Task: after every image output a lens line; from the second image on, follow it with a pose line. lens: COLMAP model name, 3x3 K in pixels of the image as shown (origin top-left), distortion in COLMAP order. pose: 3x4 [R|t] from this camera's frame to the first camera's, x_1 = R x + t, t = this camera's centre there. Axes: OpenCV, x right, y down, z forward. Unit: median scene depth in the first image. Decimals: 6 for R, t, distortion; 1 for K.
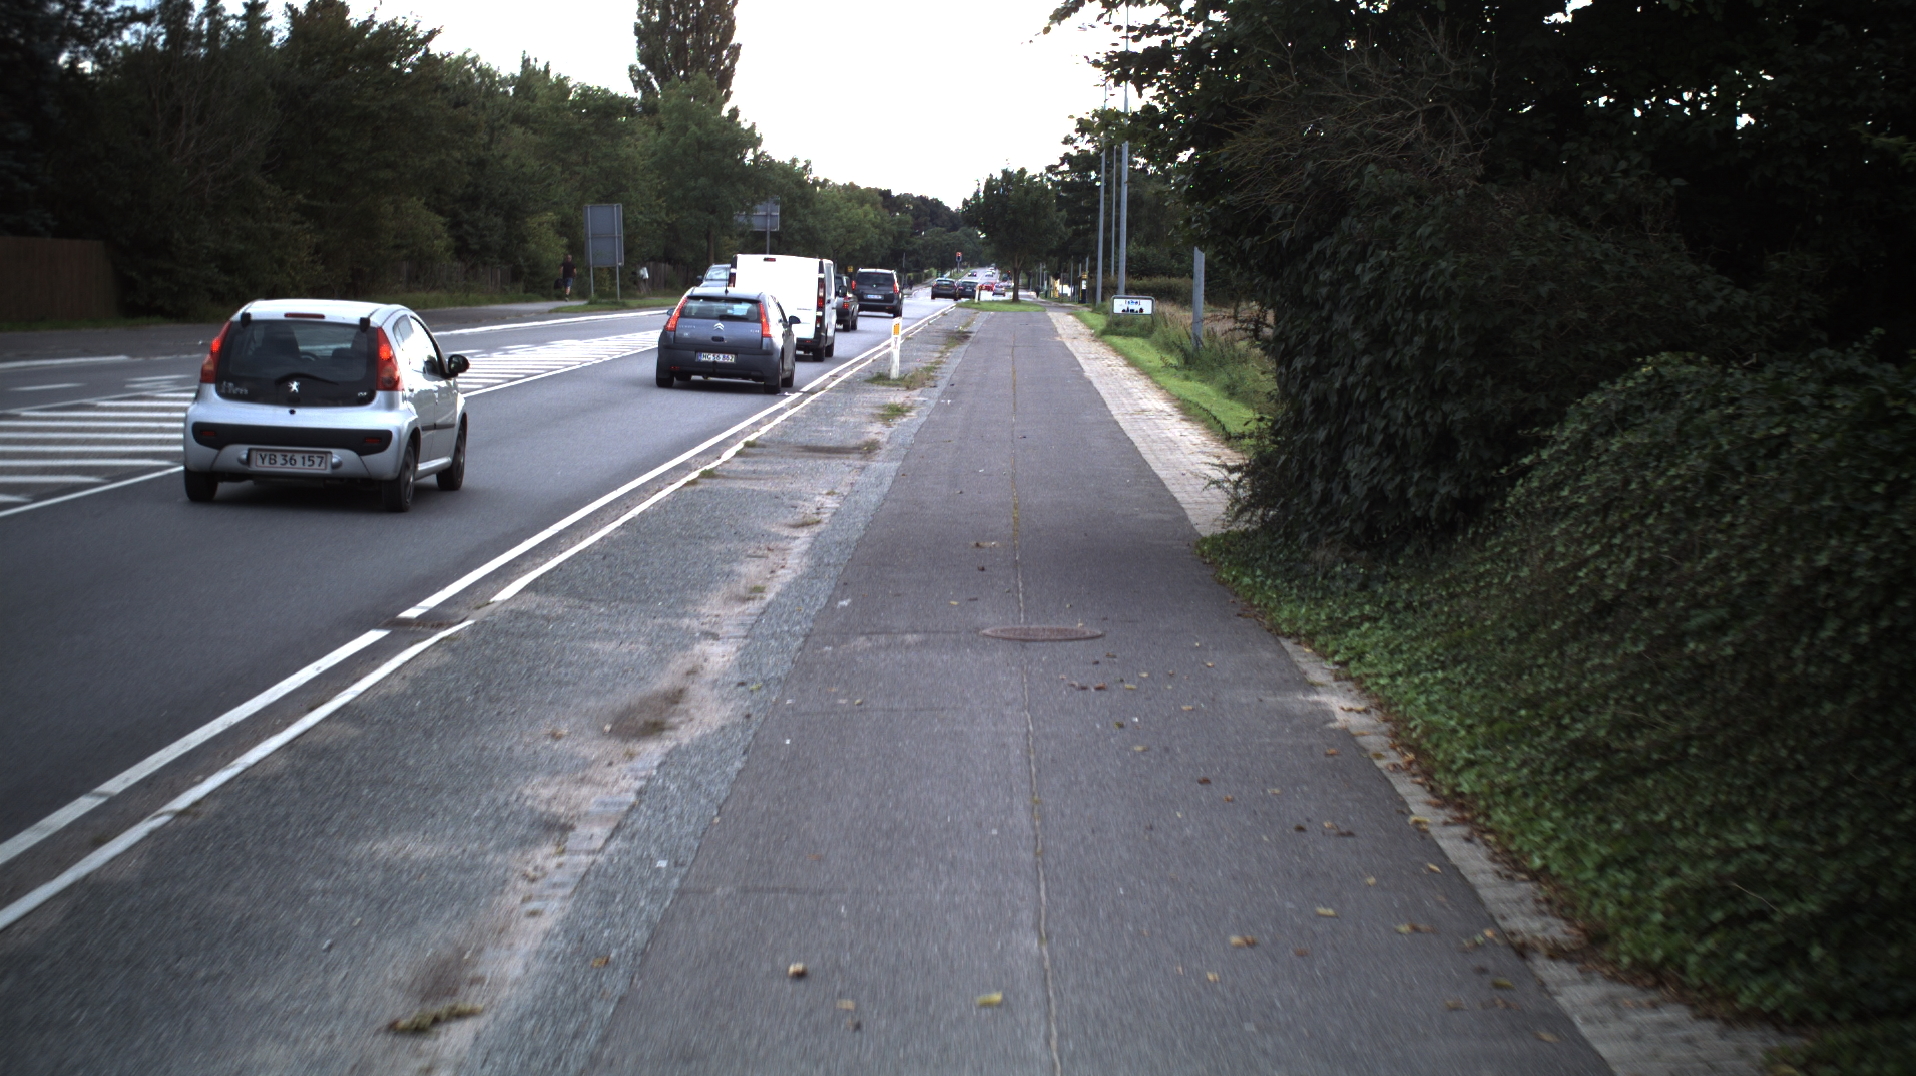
lens RADIAL K [[2116.5, 0, 958.0], [0, 2116.5, 538.0], [0, 0, 1]] dist [-0.122766, 0.011791]
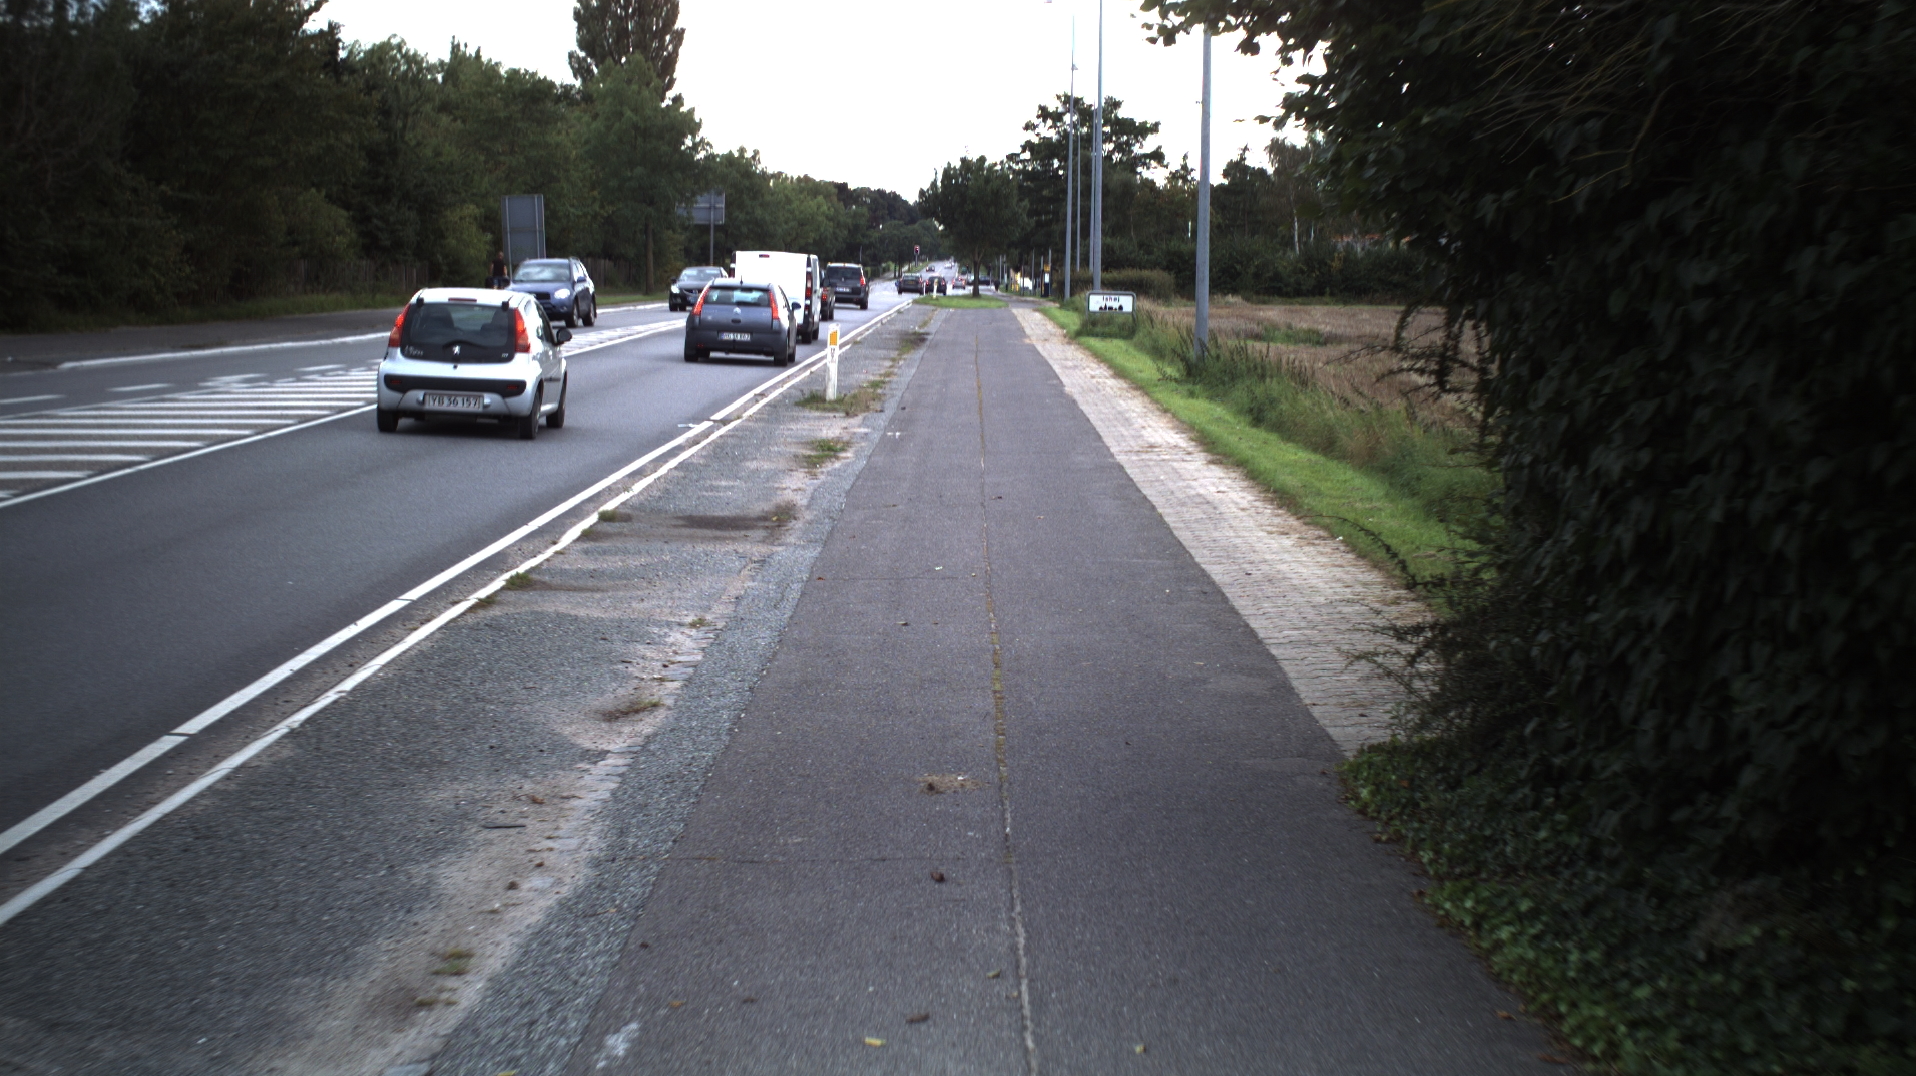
lens RADIAL K [[2116.5, 0, 958.0], [0, 2116.5, 538.0], [0, 0, 1]] dist [-0.122766, 0.011791]
pose [[0.999782, -0.010370, 0.018127, 0.001233], [0.010315, 0.999942, 0.003149, -0.010400], [-0.018158, -0.002961, 0.999831, 0.081480]]
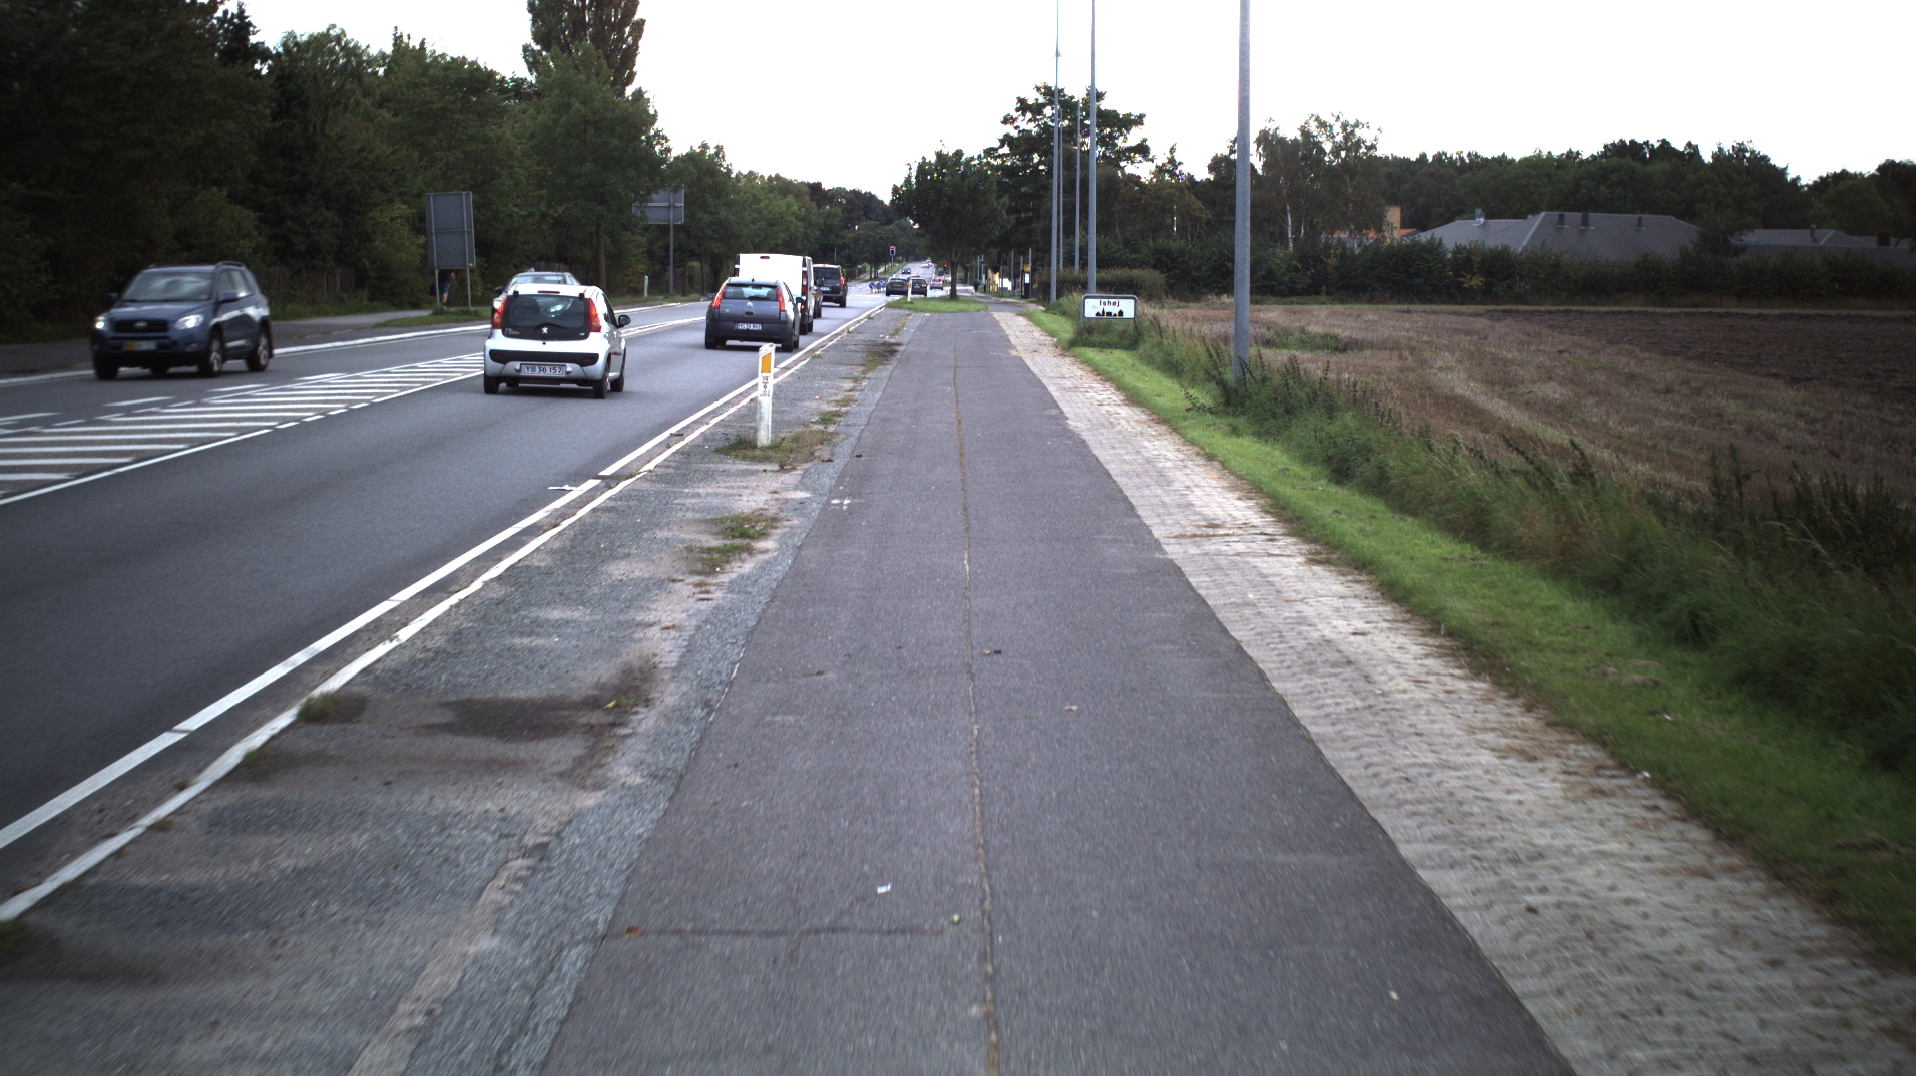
lens RADIAL K [[2116.5, 0, 958.0], [0, 2116.5, 538.0], [0, 0, 1]] dist [-0.122766, 0.011791]
pose [[0.999417, -0.019911, 0.027732, 0.003451], [0.019835, 0.999799, 0.003014, -0.020605], [-0.027787, -0.002462, 0.999611, 0.163227]]
